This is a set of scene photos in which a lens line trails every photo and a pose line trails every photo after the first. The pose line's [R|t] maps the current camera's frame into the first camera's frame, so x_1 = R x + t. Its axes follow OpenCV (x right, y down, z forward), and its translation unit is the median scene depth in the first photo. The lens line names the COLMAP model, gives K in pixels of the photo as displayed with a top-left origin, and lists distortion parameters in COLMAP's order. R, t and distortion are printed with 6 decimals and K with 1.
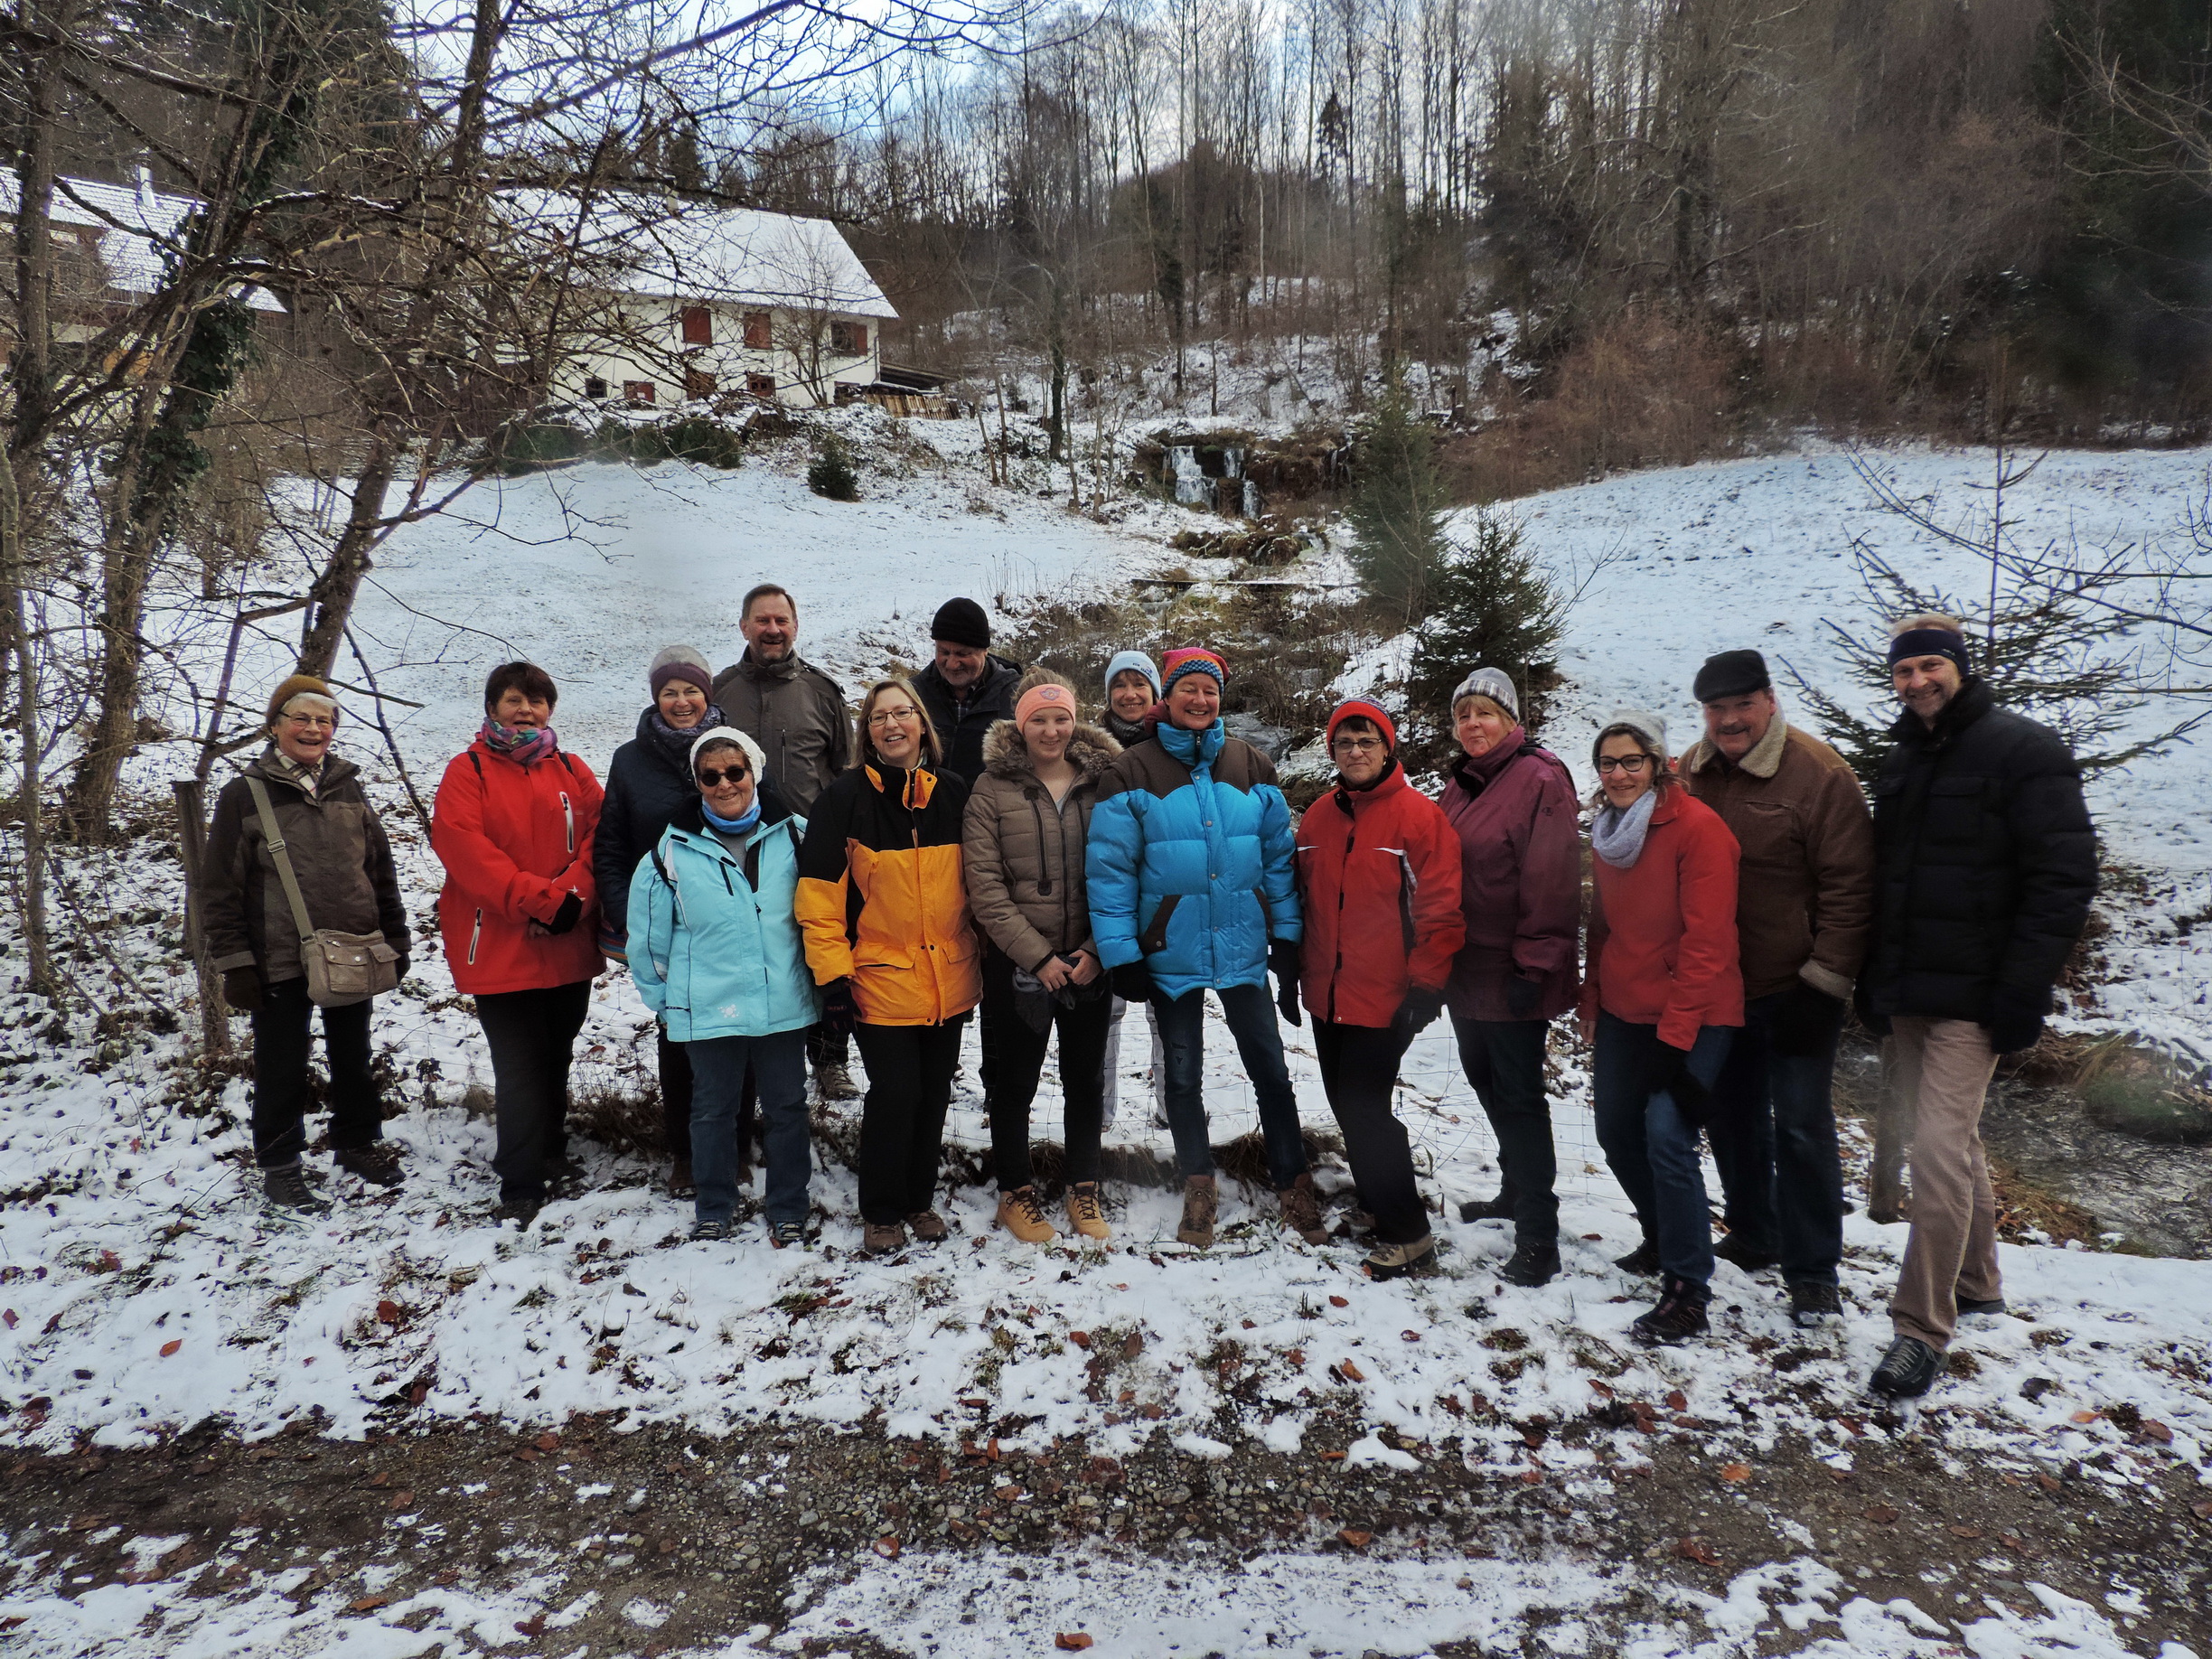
lens RADIAL K [[1556.3, 0, 1106.0], [0, 1556.3, 829.5], [0, 0, 1]] dist [-0.003897, -0.002966]
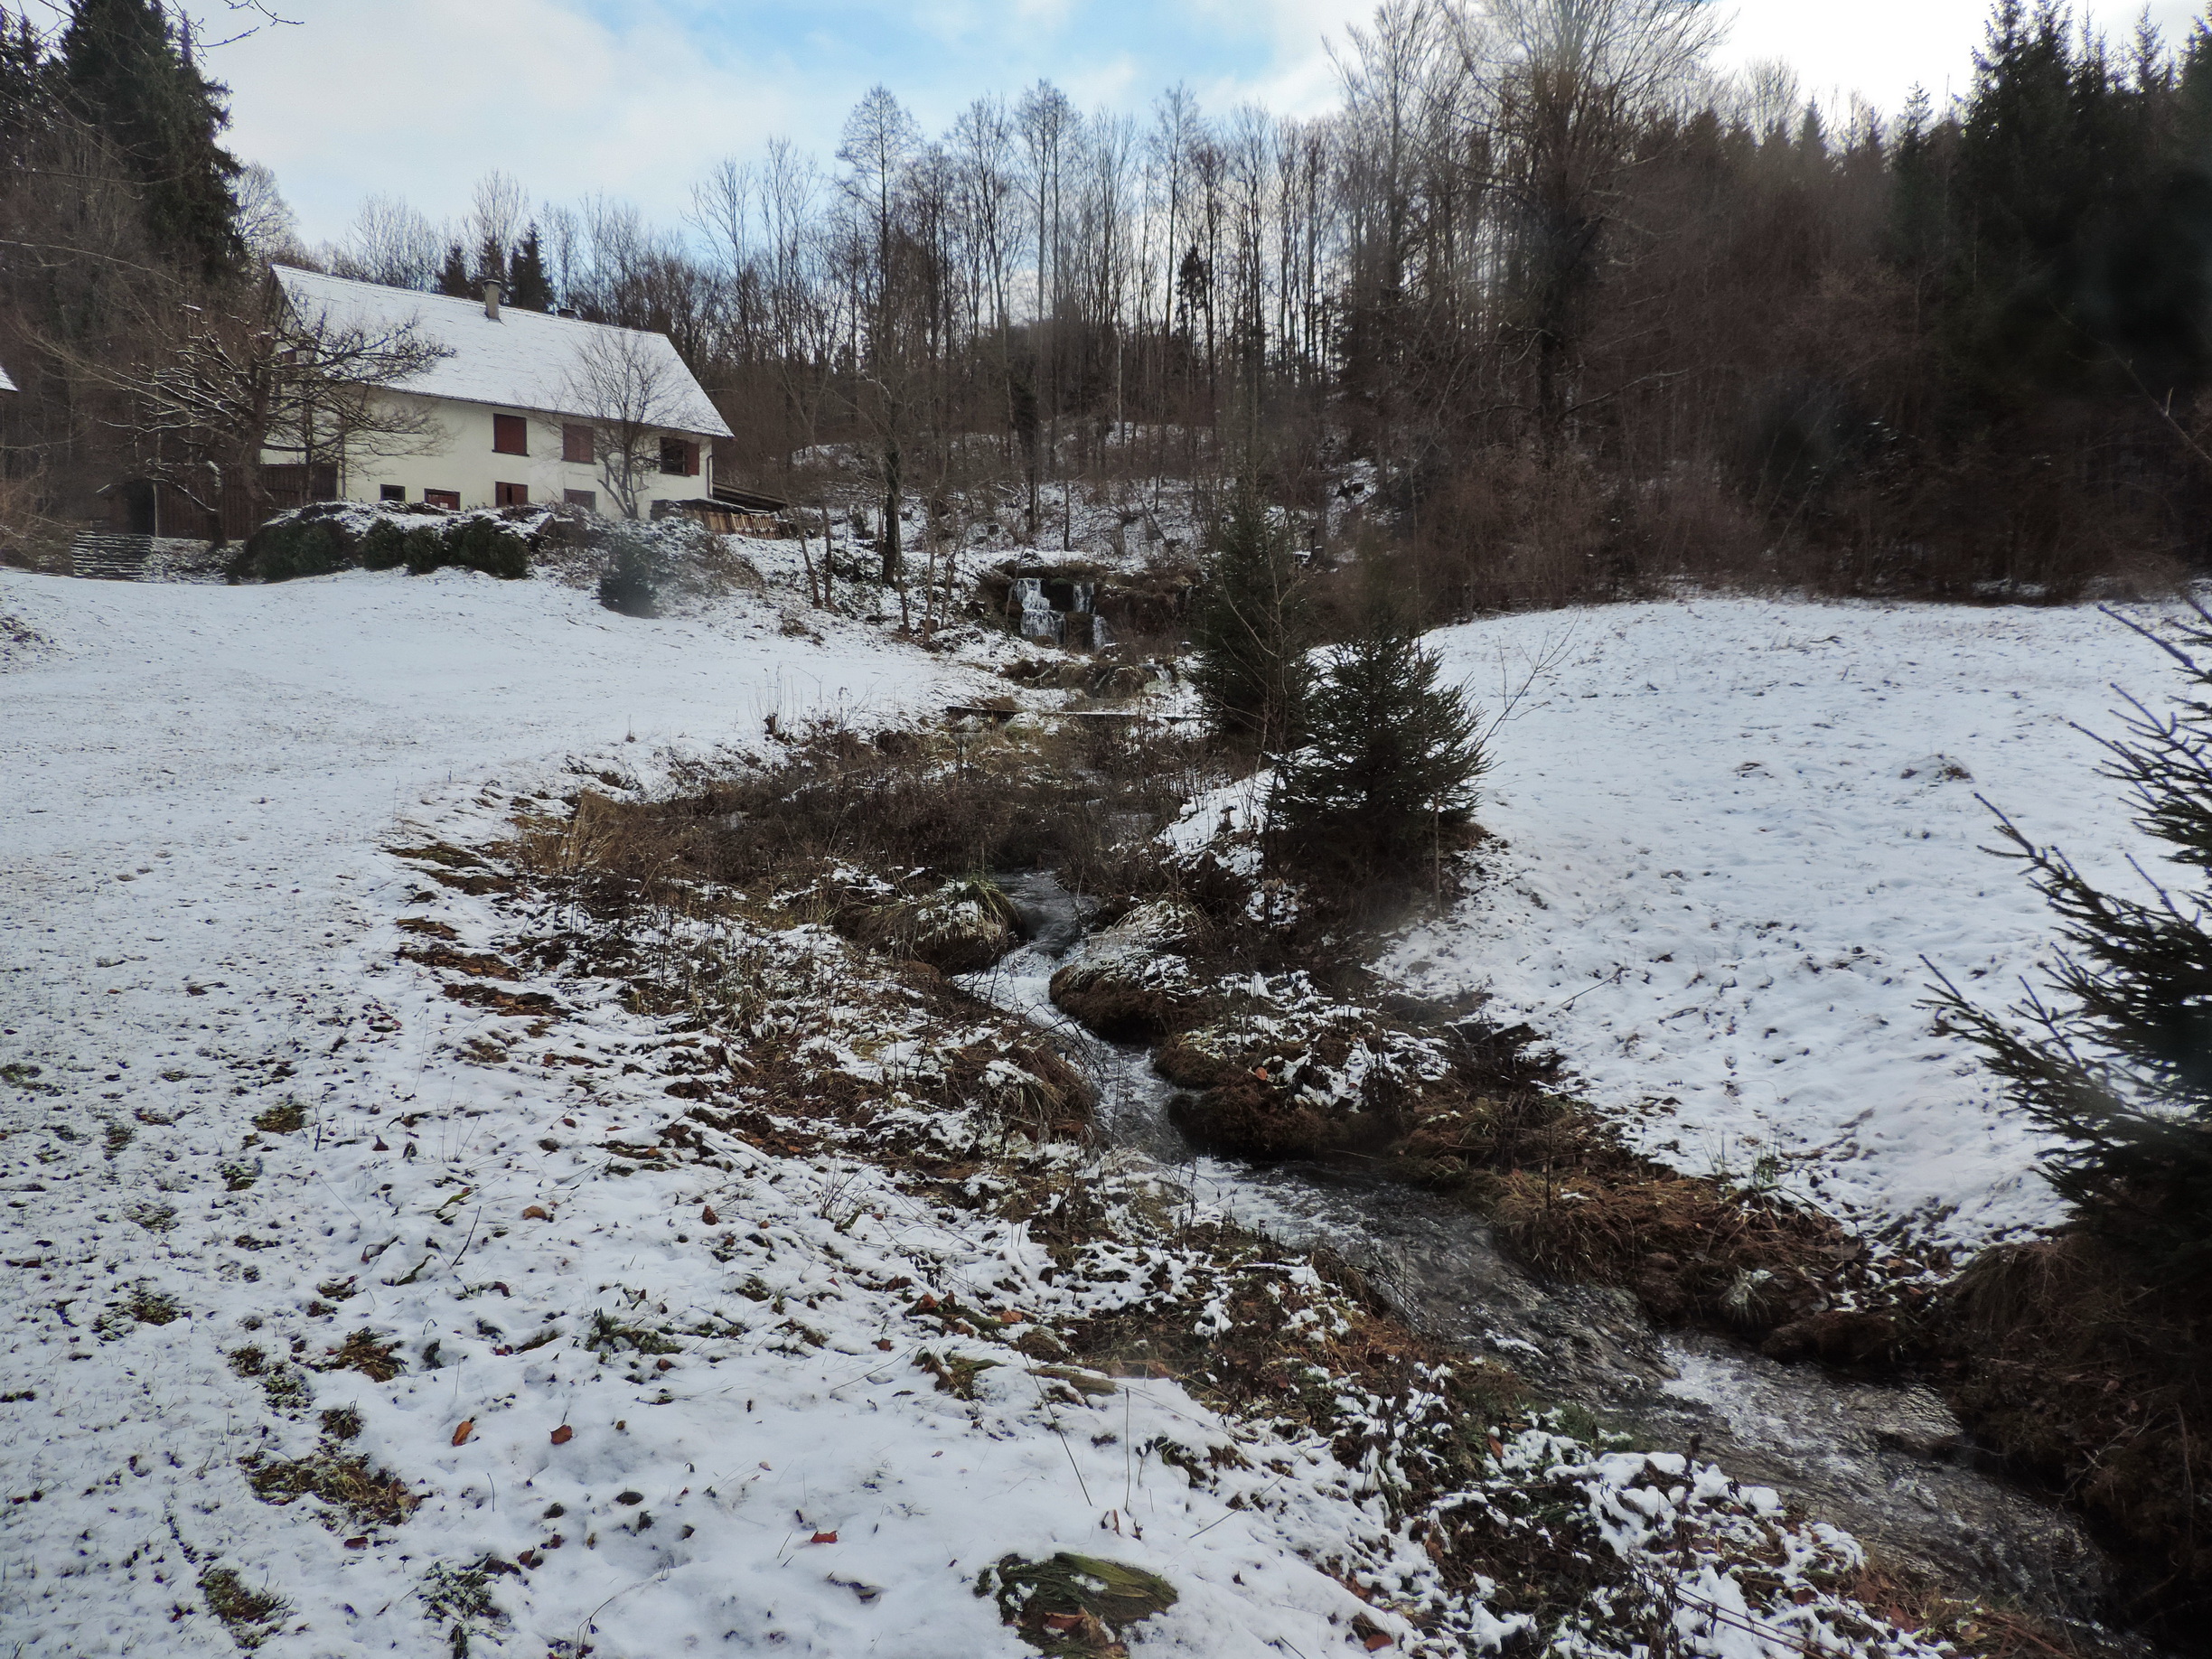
lens RADIAL K [[1556.3, 0, 1106.0], [0, 1556.3, 829.5], [0, 0, 1]] dist [-0.003897, -0.002966]
pose [[0.995891, 0.019715, 0.088385, 0.029378], [-0.011405, 0.995549, -0.093552, -0.014315], [-0.089836, 0.092160, 0.991683, 0.148241]]
